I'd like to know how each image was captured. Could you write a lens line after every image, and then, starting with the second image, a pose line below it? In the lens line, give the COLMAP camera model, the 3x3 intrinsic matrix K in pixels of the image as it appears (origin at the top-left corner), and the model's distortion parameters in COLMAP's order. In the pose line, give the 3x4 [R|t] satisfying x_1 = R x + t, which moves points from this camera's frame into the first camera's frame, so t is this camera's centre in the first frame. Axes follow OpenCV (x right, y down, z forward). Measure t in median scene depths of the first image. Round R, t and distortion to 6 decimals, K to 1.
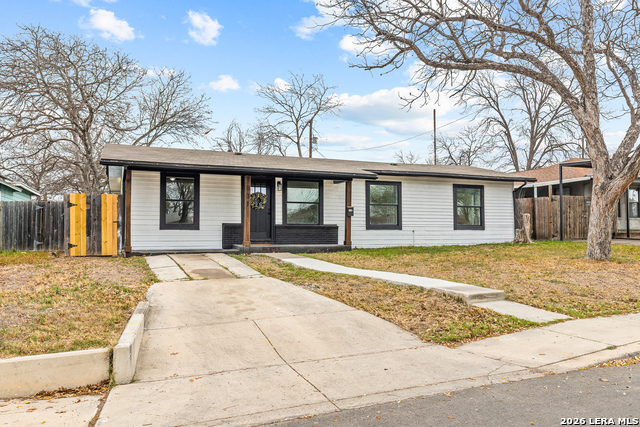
lens RADIAL K [[519.6, 0, 321.3], [0, 519.6, 208.0], [0, 0, 1]] dist [-0.010740, 0.000144]
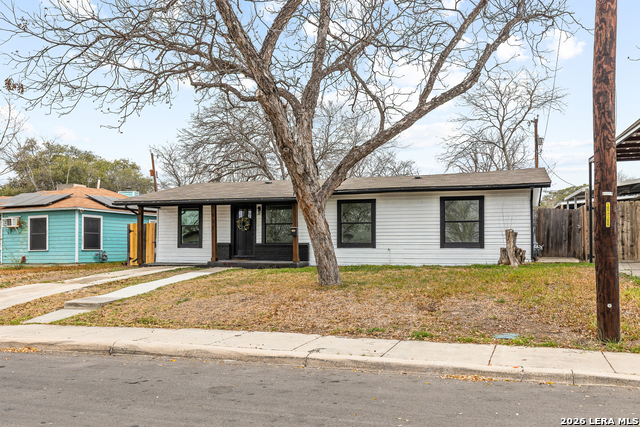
lens RADIAL K [[536.3, 0, 325.2], [0, 536.3, 217.7], [0, 0, 1]] dist [0.003237, 0.009290]
pose [[0.734088, -0.032041, -0.678298, 0.845199], [0.033810, 0.999372, -0.010617, -0.008339], [0.678212, -0.015139, 0.734711, 0.209707]]
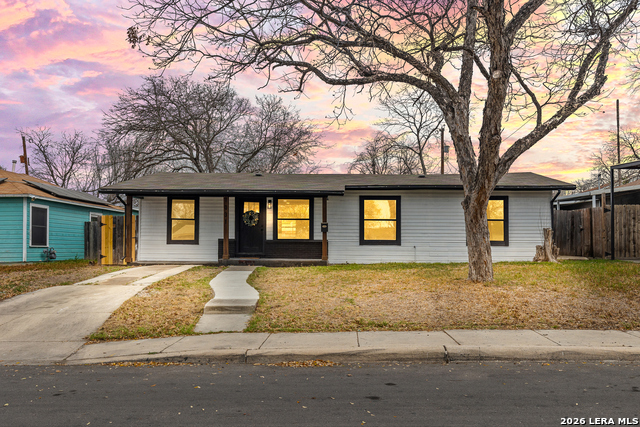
lens RADIAL K [[536.3, 0, 317.6], [0, 536.3, 218.4], [0, 0, 1]] dist [0.003237, 0.009290]
pose [[0.899355, -0.014640, -0.436974, 0.495014], [0.014249, 0.999890, -0.004172, -0.006881], [0.436986, -0.002474, 0.899465, 0.035140]]
